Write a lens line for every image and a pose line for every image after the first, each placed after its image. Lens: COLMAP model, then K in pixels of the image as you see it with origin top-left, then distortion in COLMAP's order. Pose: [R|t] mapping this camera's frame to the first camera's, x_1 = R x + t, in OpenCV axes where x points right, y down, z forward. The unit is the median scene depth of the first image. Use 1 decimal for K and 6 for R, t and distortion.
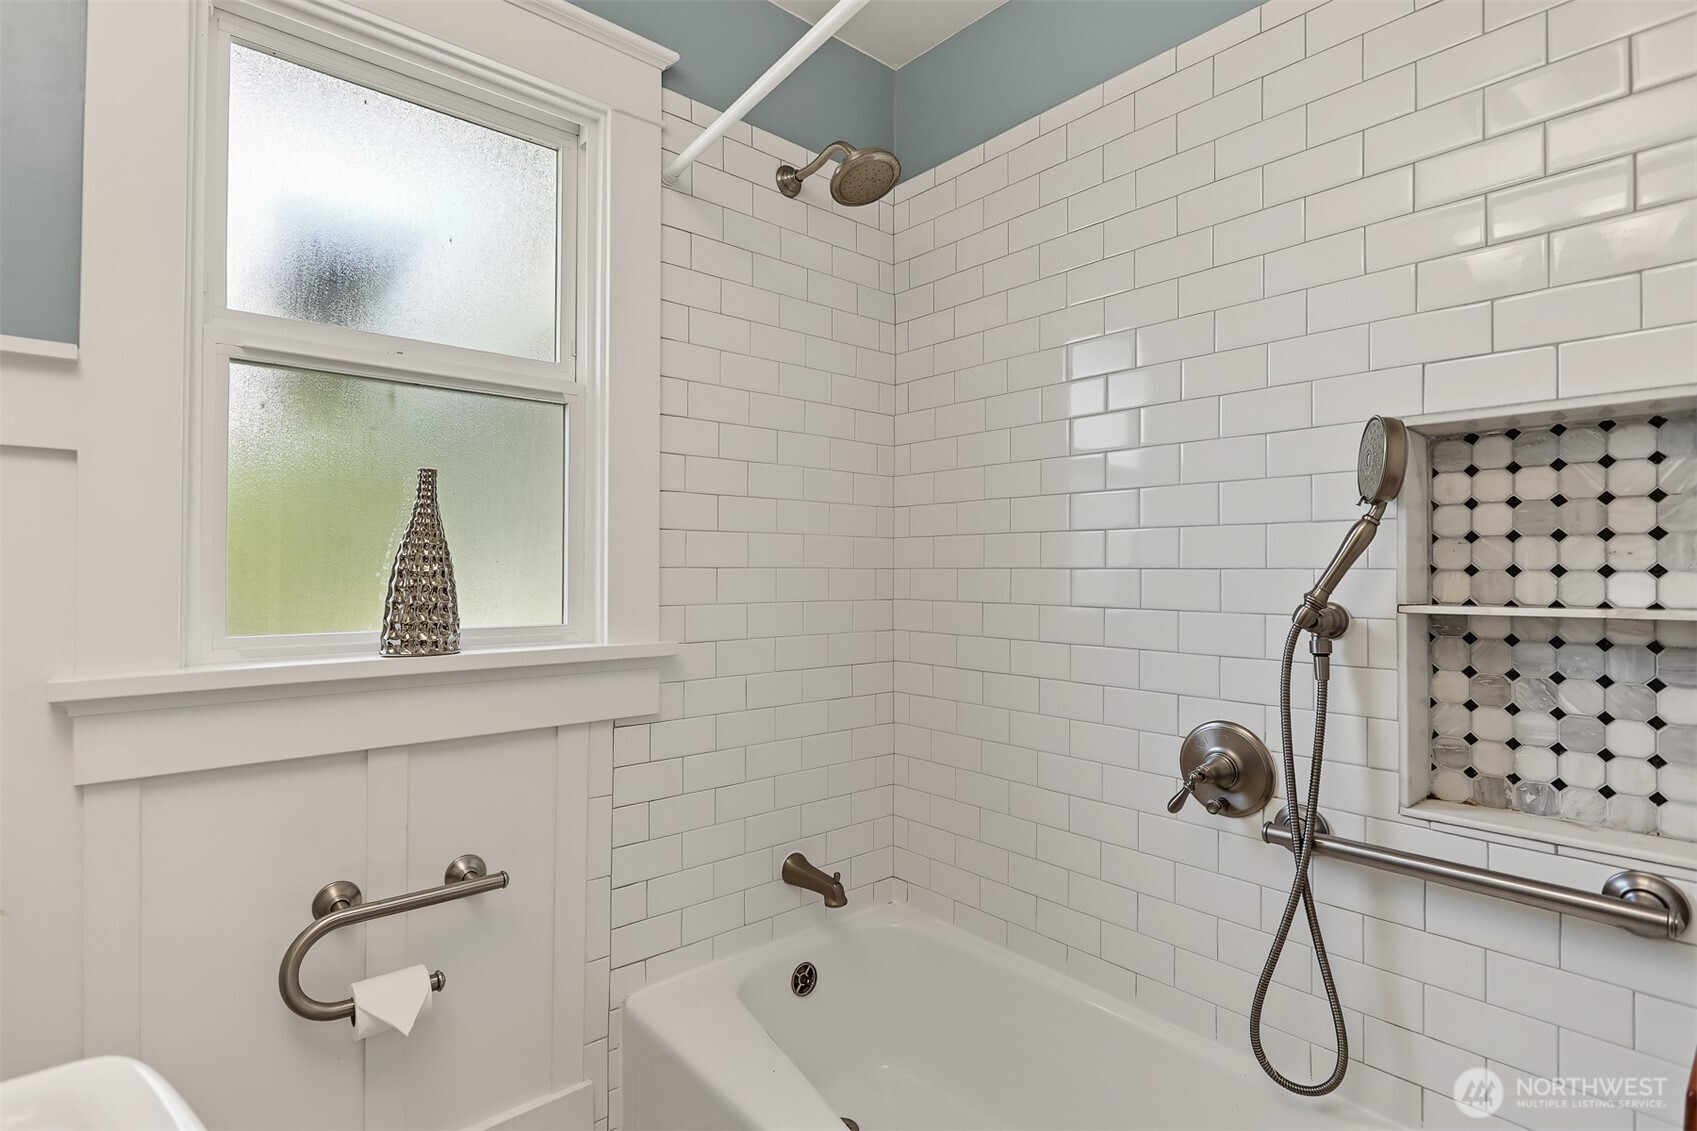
lens RADIAL K [[823.1, 0, 839.8], [0, 823.1, 556.9], [0, 0, 1]] dist [-0.005390, -0.000035]
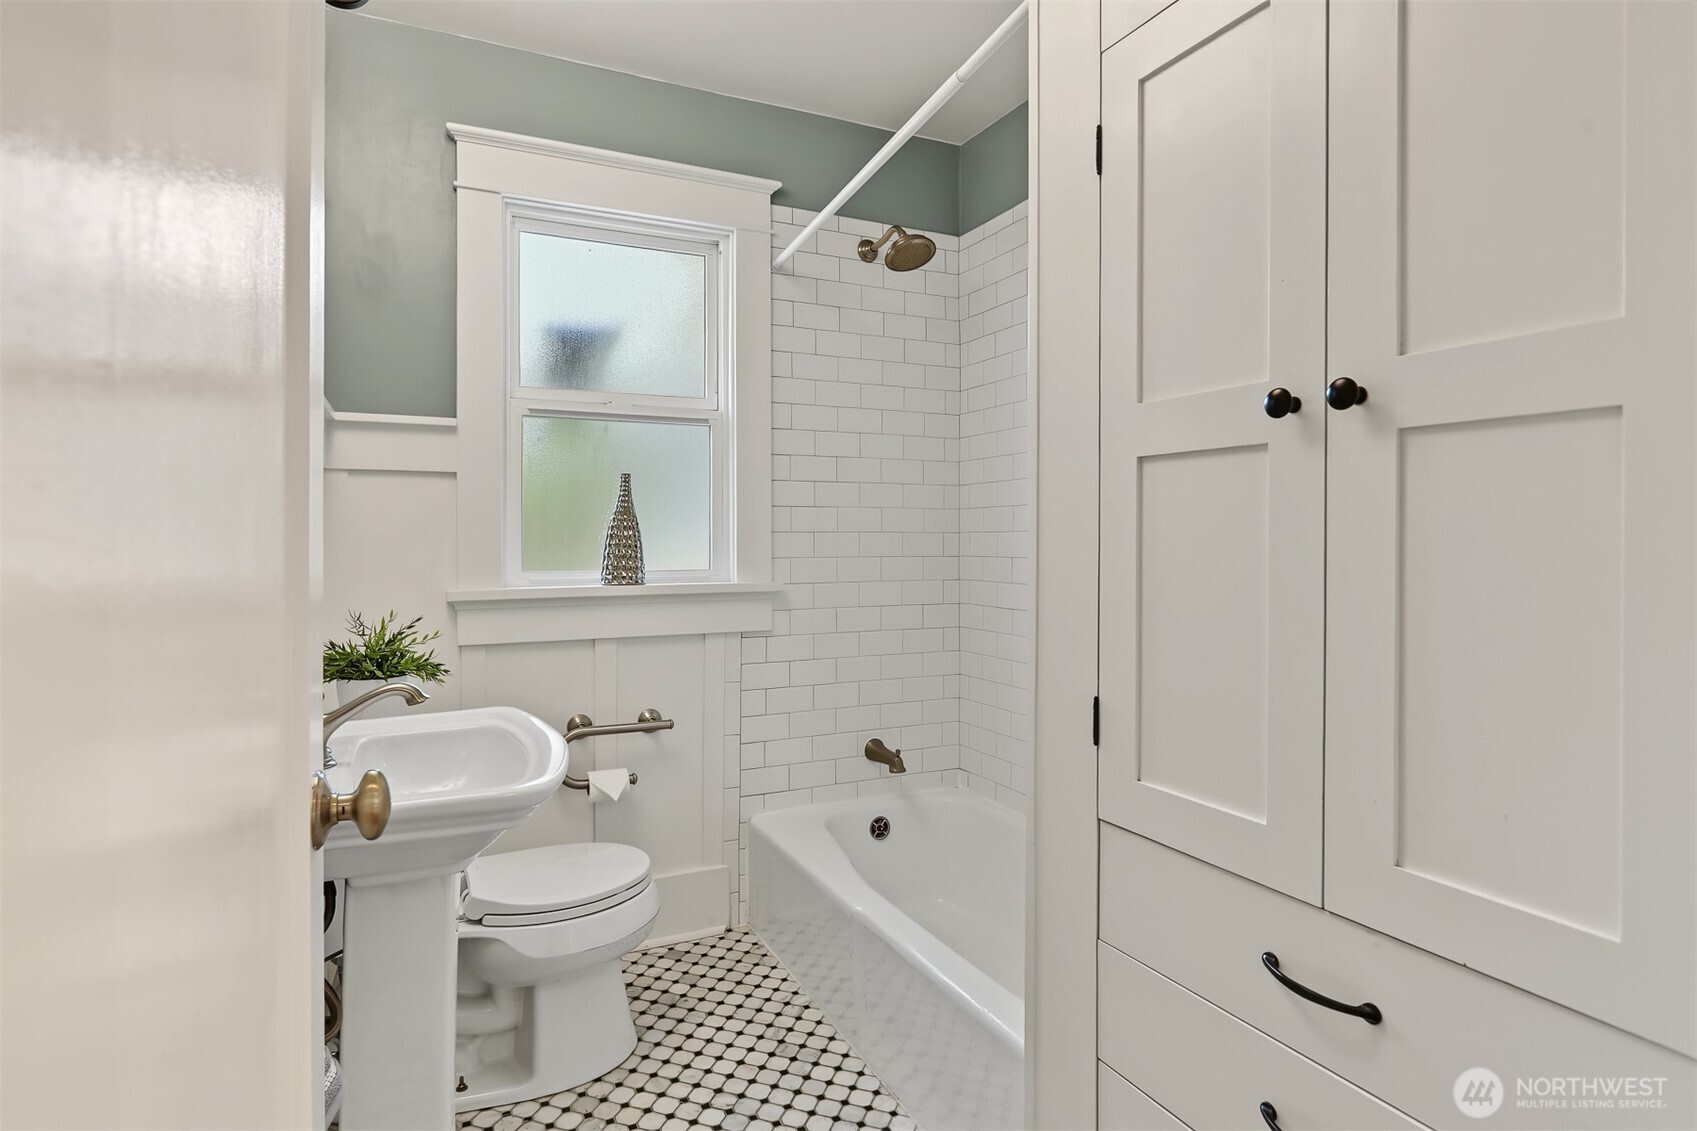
lens RADIAL K [[914.0, 0, 853.1], [0, 914.0, 534.7], [0, 0, 1]] dist [0.002088, -0.000009]
pose [[0.967947, -0.003710, -0.251127, 0.343520], [0.007005, 0.999901, 0.012228, -0.002098], [0.251057, -0.013595, 0.967877, -0.569676]]
